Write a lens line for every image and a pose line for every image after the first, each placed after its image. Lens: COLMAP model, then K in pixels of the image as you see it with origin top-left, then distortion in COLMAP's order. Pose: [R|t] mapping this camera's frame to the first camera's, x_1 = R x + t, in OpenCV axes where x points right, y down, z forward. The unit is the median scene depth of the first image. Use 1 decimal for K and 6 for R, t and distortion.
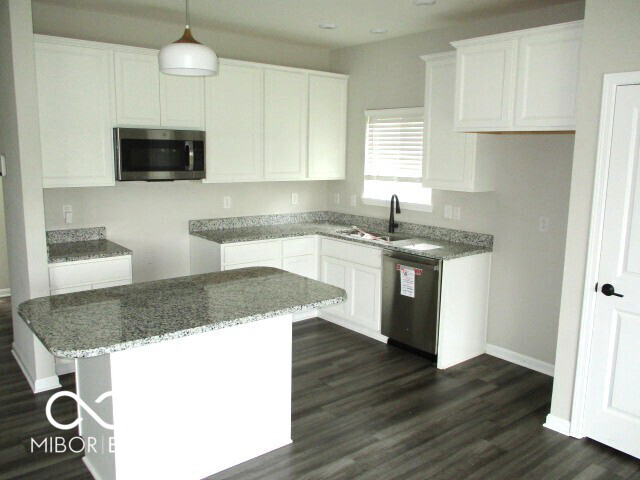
lens RADIAL K [[540.5, 0, 320.0], [0, 540.5, 236.8], [0, 0, 1]] dist [-0.013660, 0.002714]
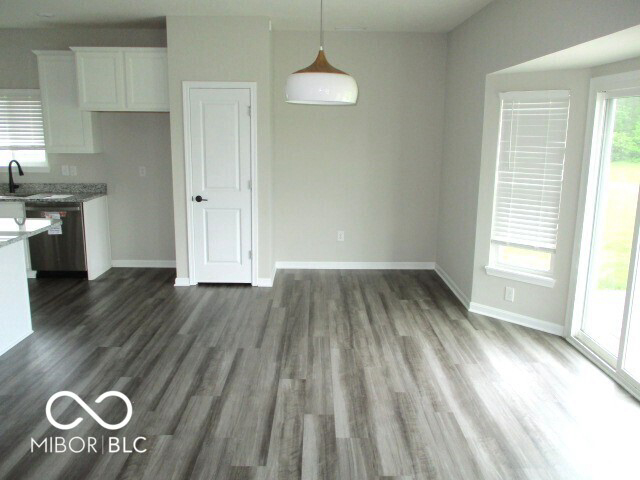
lens RADIAL K [[540.5, 0, 319.0], [0, 540.5, 239.8], [0, 0, 1]] dist [-0.013660, 0.002714]
pose [[0.625788, -0.161915, 0.763003, -0.457935], [0.123268, 0.986454, 0.108233, 0.061315], [-0.770192, 0.026322, 0.637269, -0.354725]]
